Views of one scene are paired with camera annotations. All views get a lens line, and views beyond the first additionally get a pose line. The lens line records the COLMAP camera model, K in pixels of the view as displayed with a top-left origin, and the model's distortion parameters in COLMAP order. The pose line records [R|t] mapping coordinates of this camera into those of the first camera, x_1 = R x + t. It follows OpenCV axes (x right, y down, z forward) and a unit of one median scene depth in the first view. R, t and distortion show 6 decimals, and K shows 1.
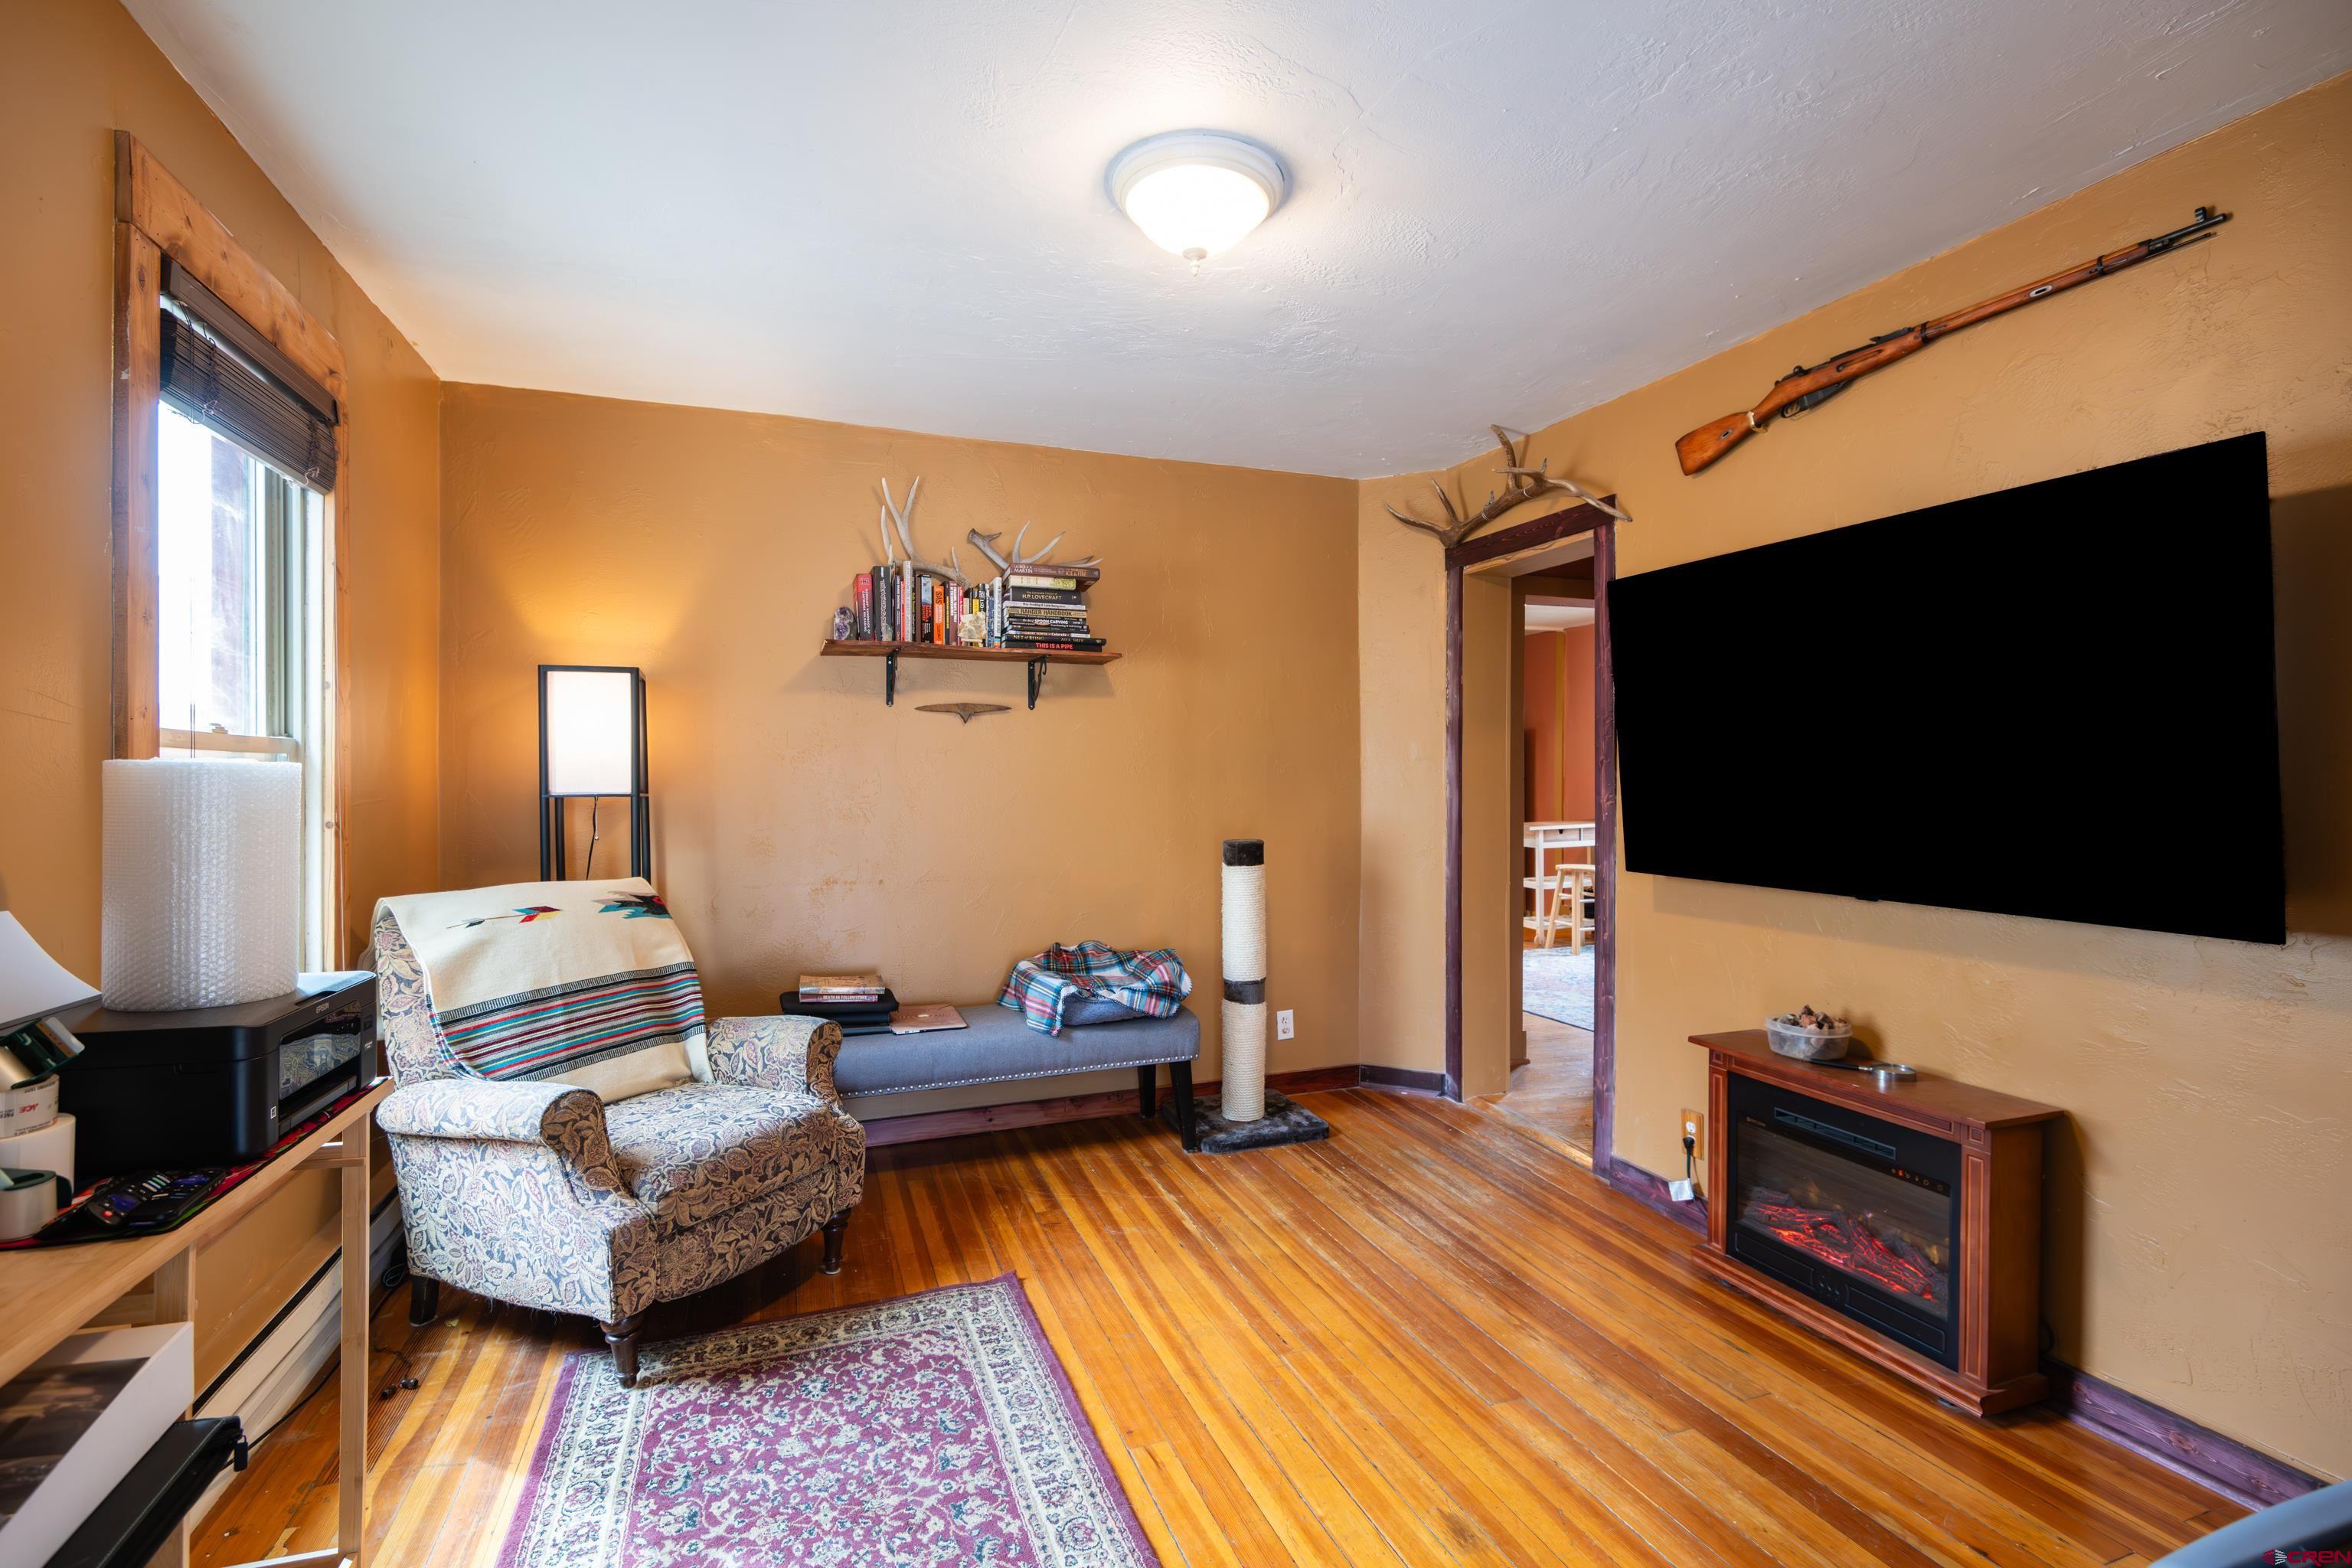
lens RADIAL K [[1080.8, 0, 1180.2], [0, 1080.8, 778.4], [0, 0, 1]] dist [0.001444, -0.006873]
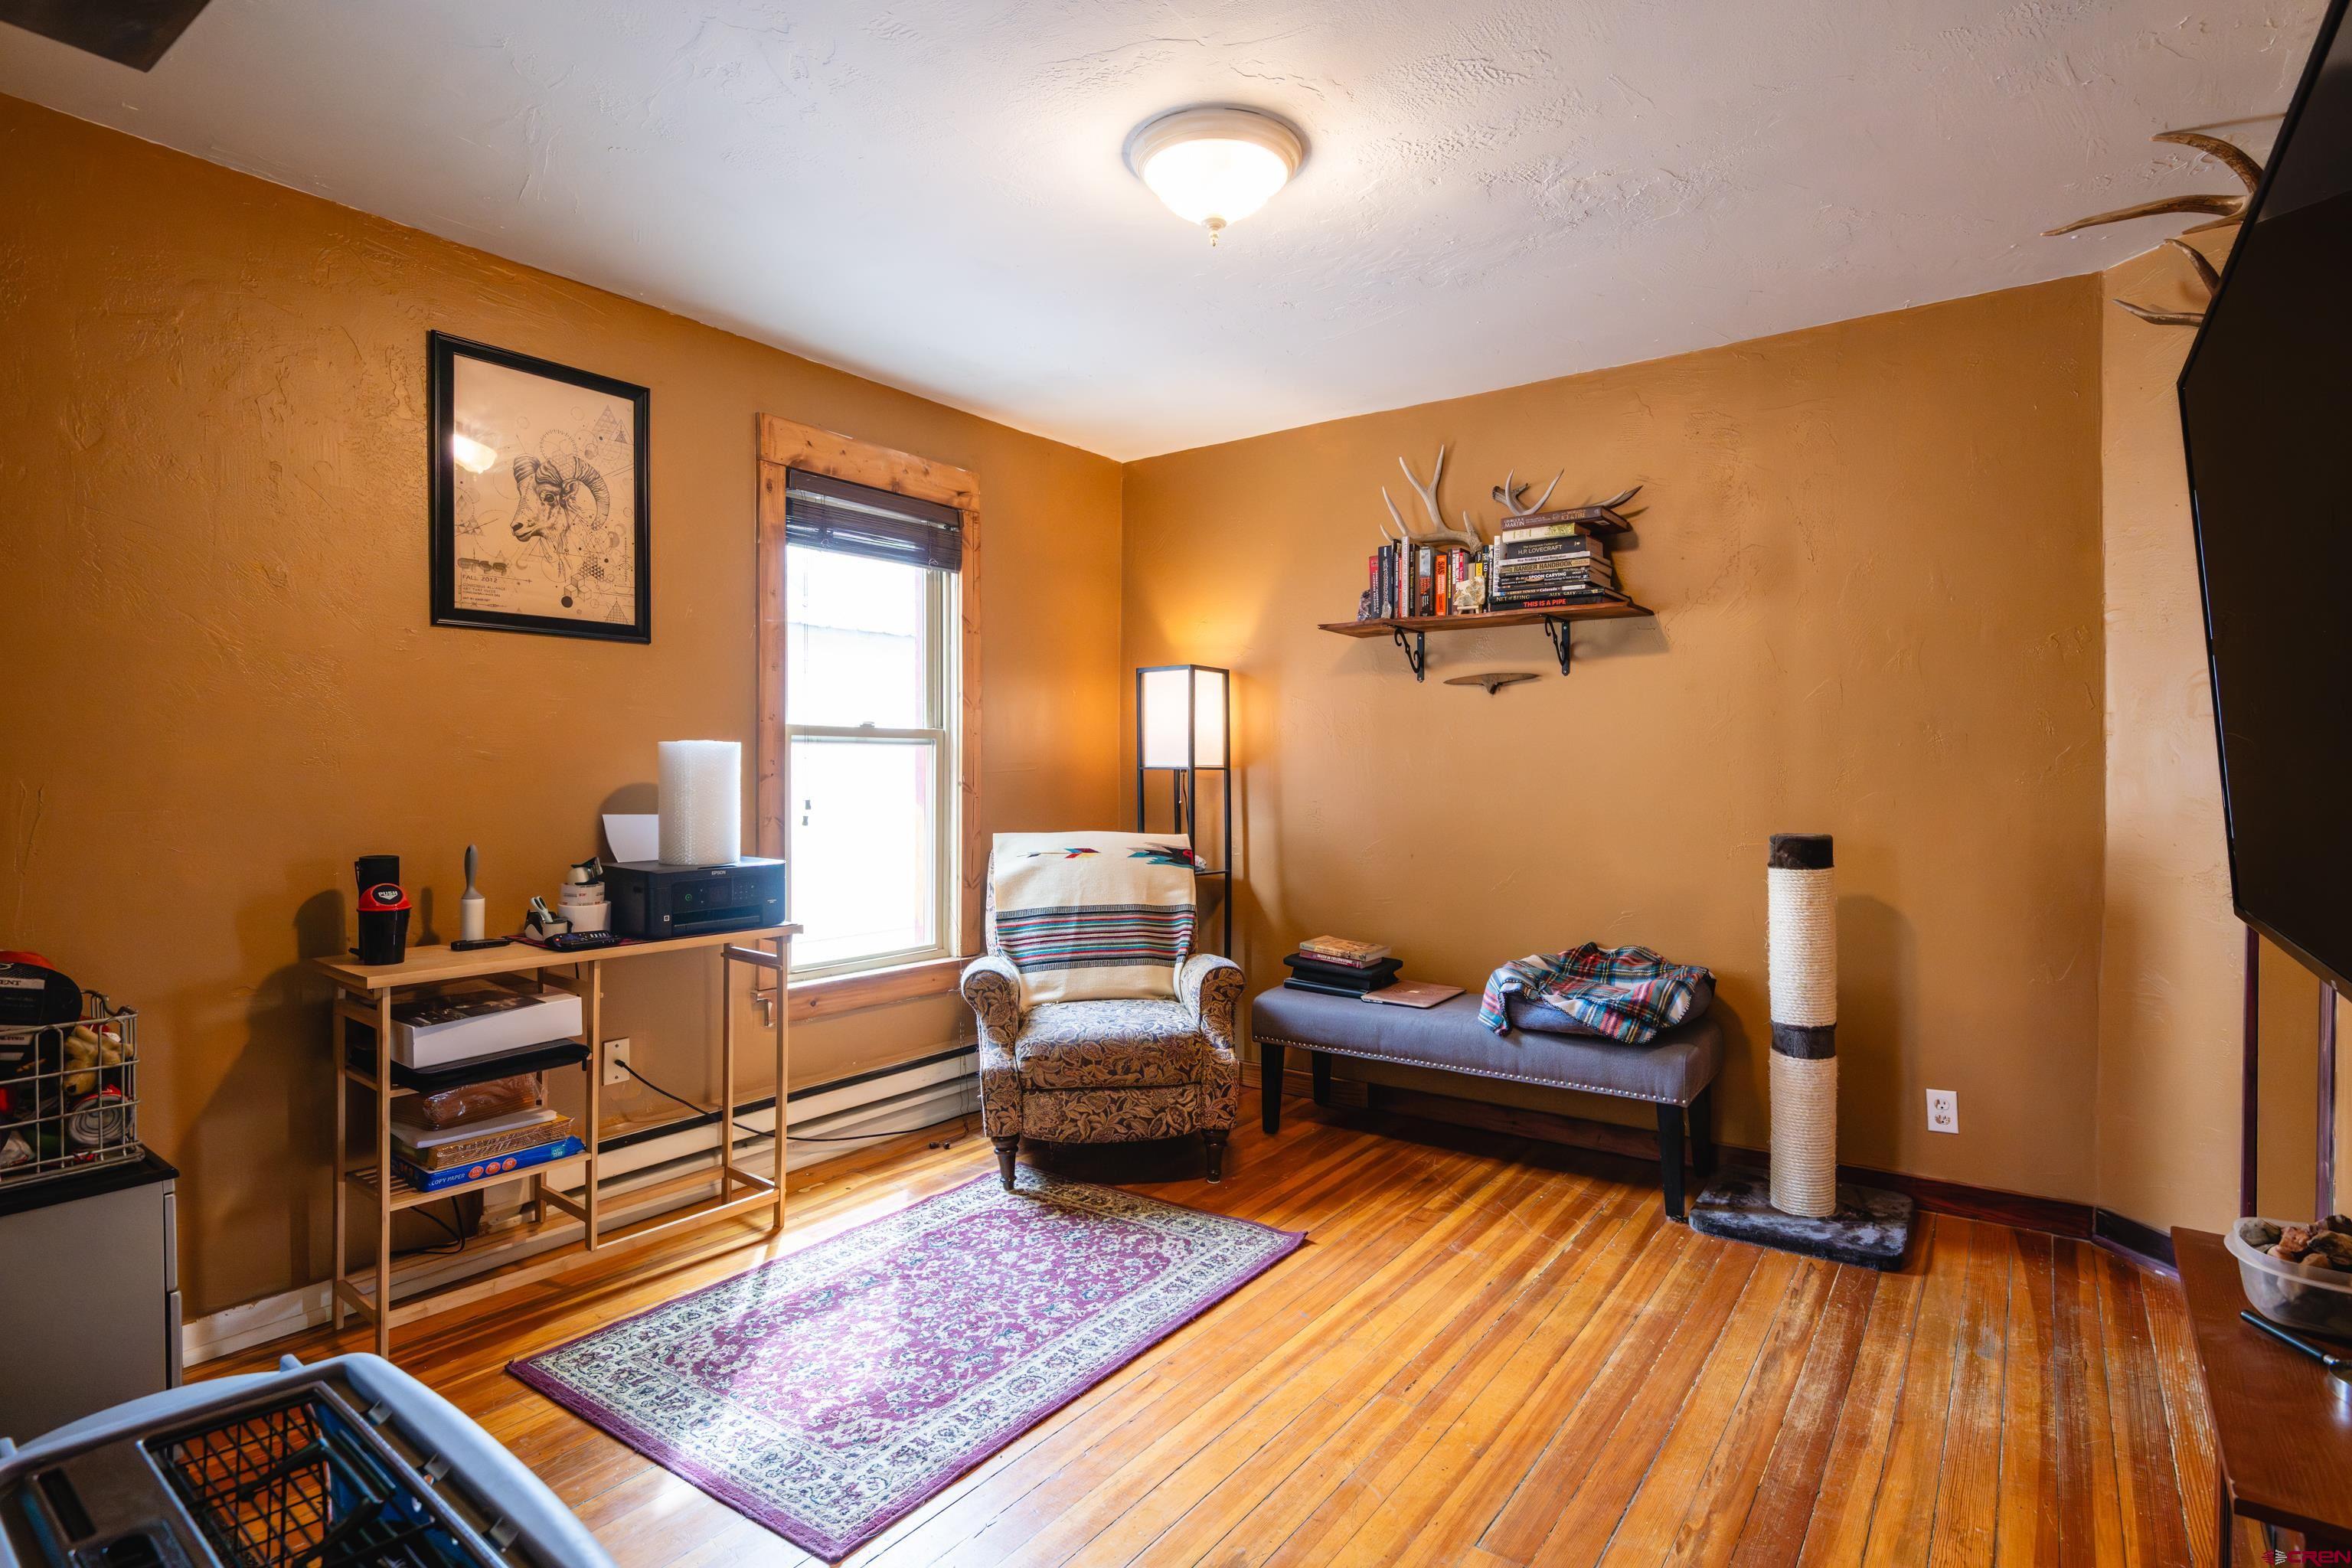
lens RADIAL K [[1178.6, 0, 1173.4], [0, 1178.6, 773.6], [0, 0, 1]] dist [-0.002083, -0.002128]
pose [[0.542161, 0.006026, -0.840253, 0.617353], [-0.000334, 0.999976, 0.006956, 0.012605], [0.840274, -0.003490, 0.542150, 0.253218]]
